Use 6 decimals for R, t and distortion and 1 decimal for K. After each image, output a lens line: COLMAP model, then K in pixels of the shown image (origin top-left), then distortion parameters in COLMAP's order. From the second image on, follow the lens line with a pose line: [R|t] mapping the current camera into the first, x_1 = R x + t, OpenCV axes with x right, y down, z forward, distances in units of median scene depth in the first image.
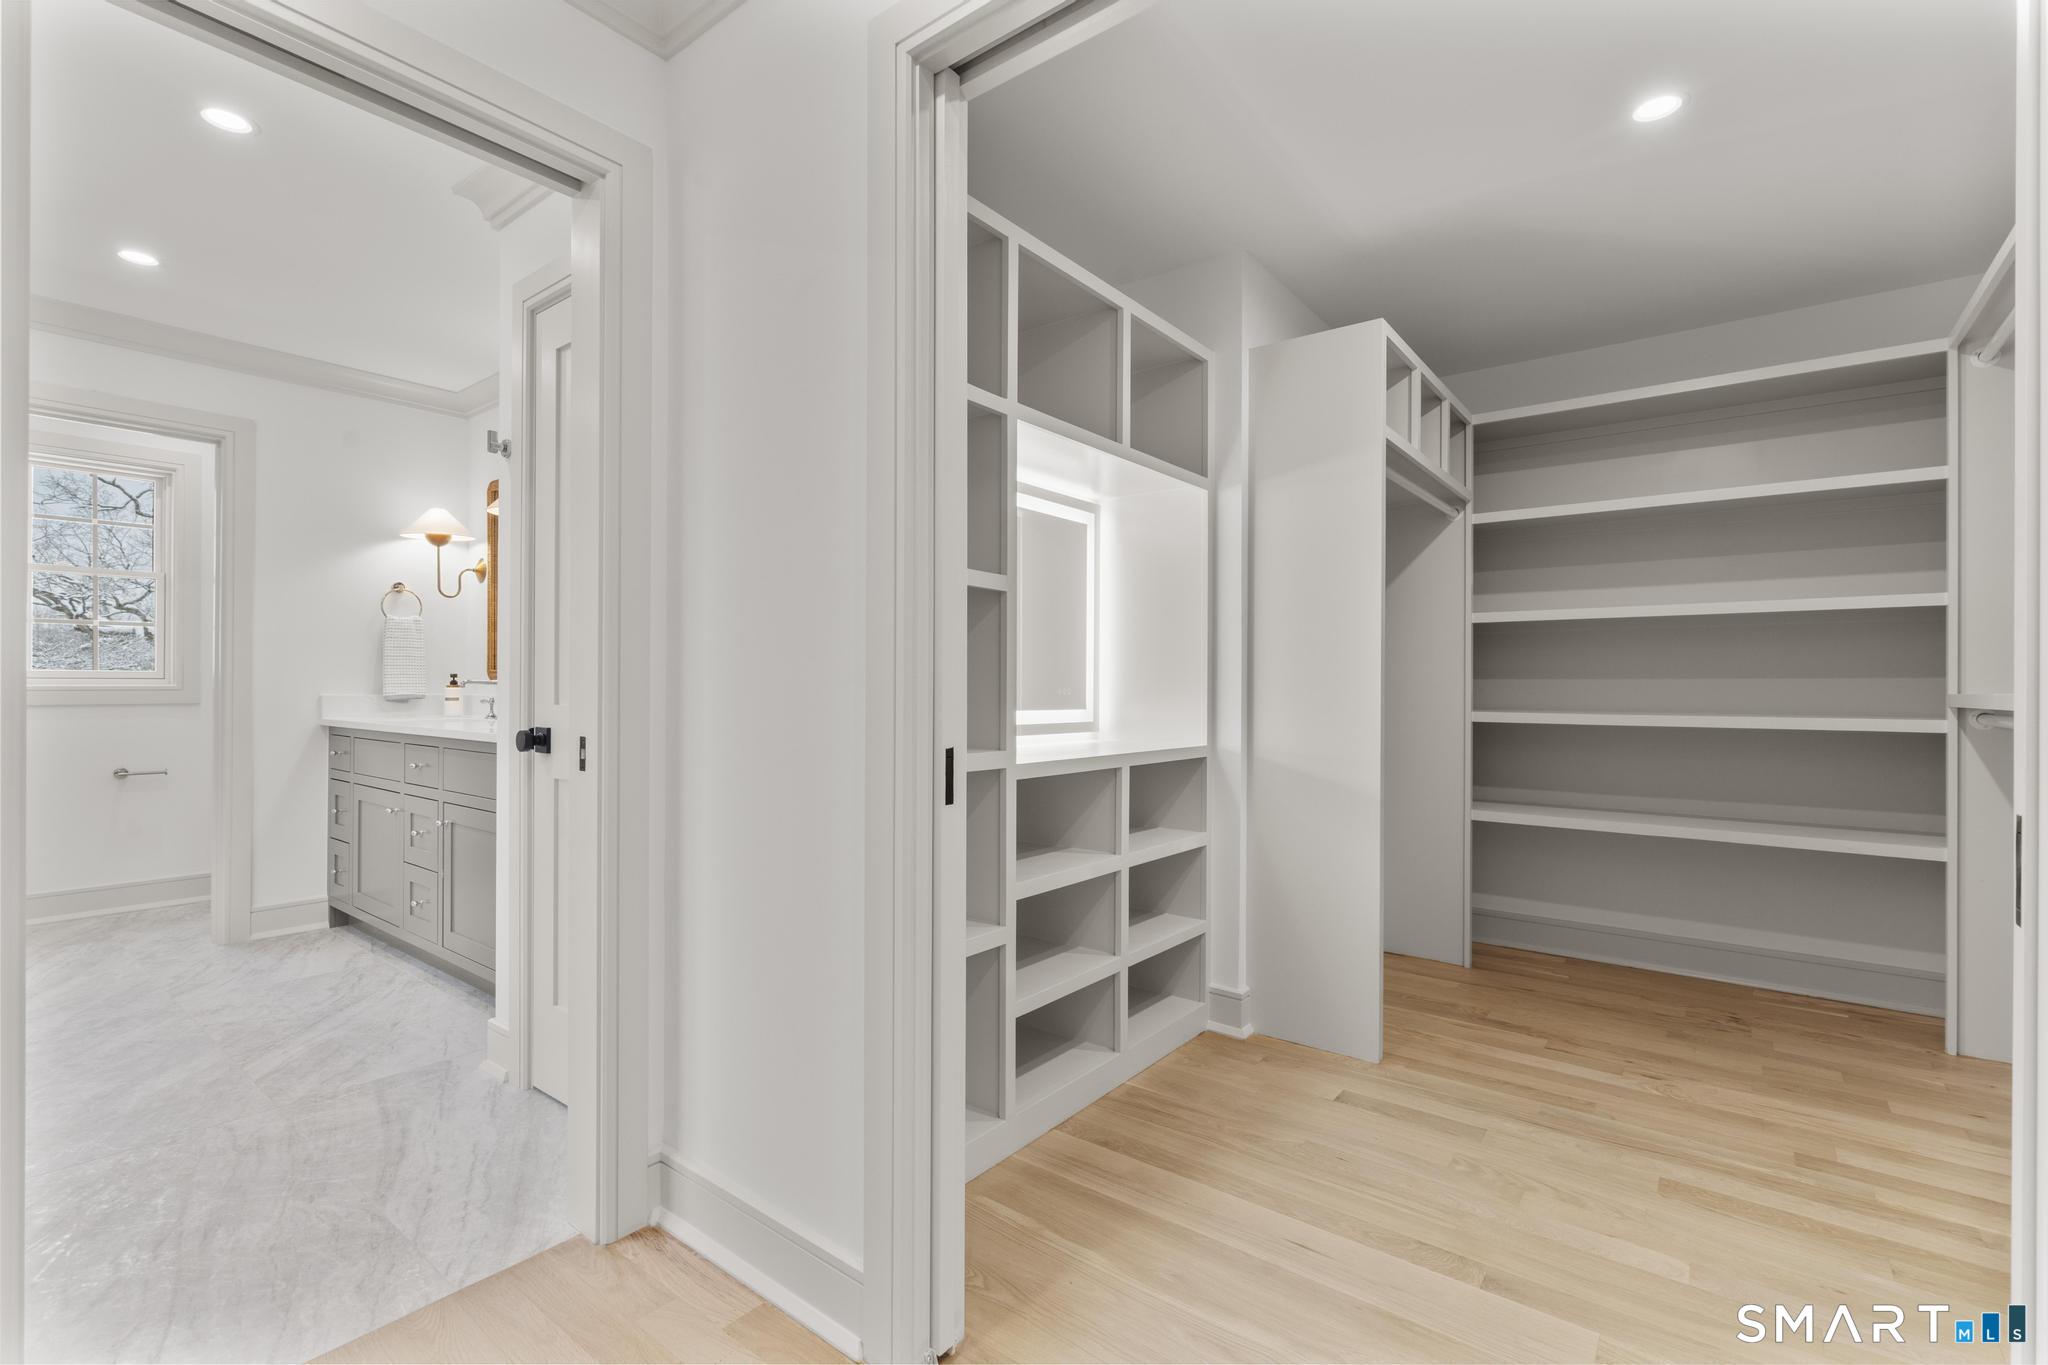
lens RADIAL K [[917.3, 0, 1025.5], [0, 917.3, 665.9], [0, 0, 1]] dist [0.003709, 0.000310]
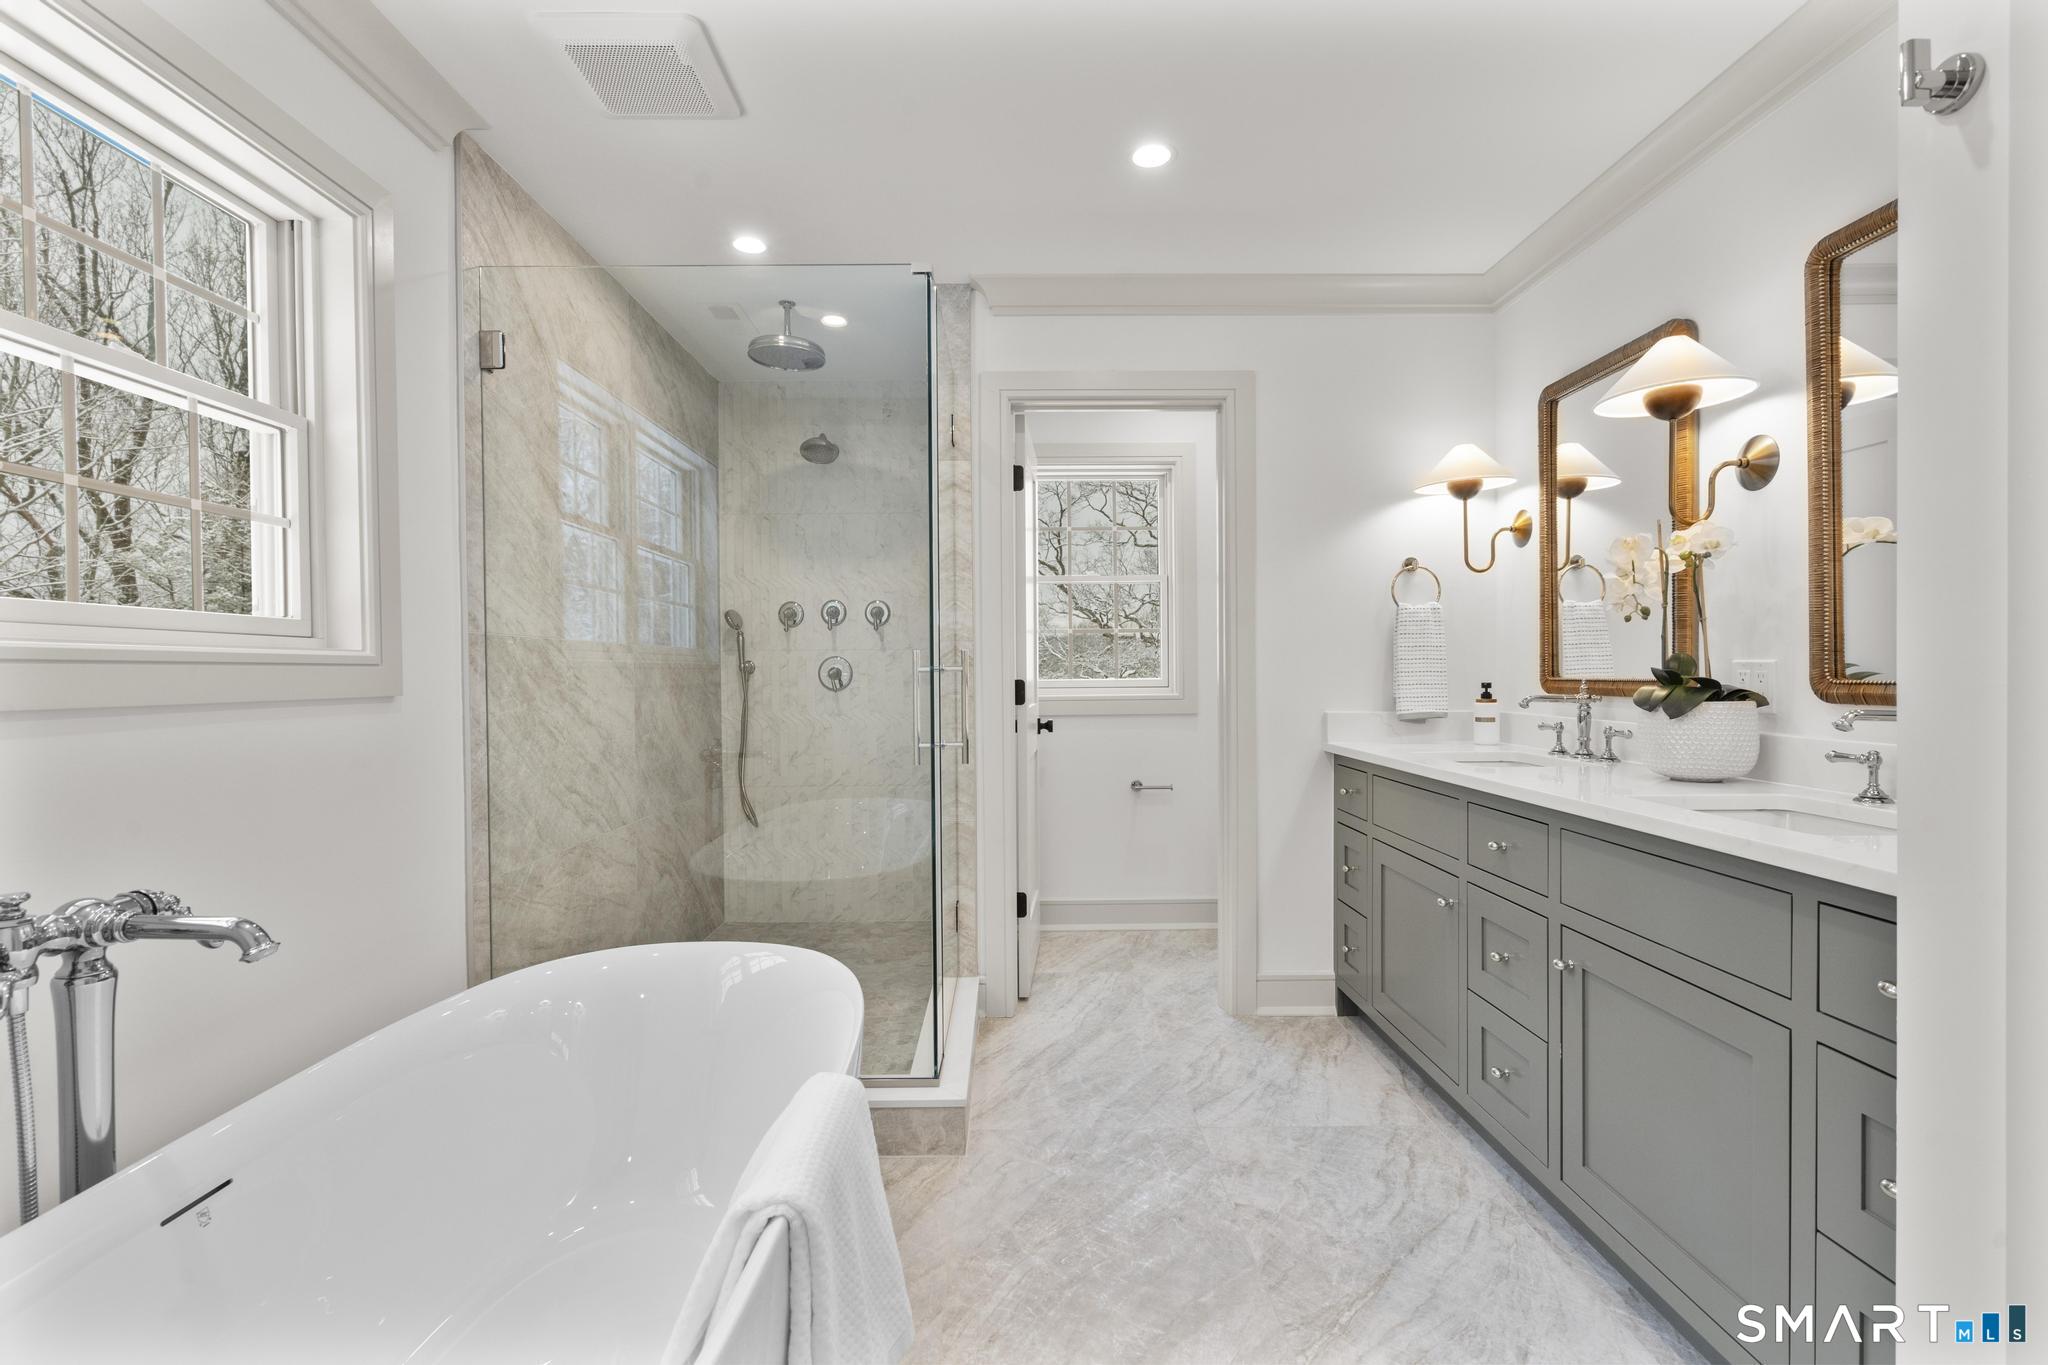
lens RADIAL K [[936.0, 0, 1024.5], [0, 936.0, 679.3], [0, 0, 1]] dist [0.000167, -0.000180]
pose [[0.628778, -0.003062, -0.777579, -0.318262], [0.010067, 0.999940, 0.004203, -0.000929], [0.777519, -0.010470, 0.628772, 0.316623]]
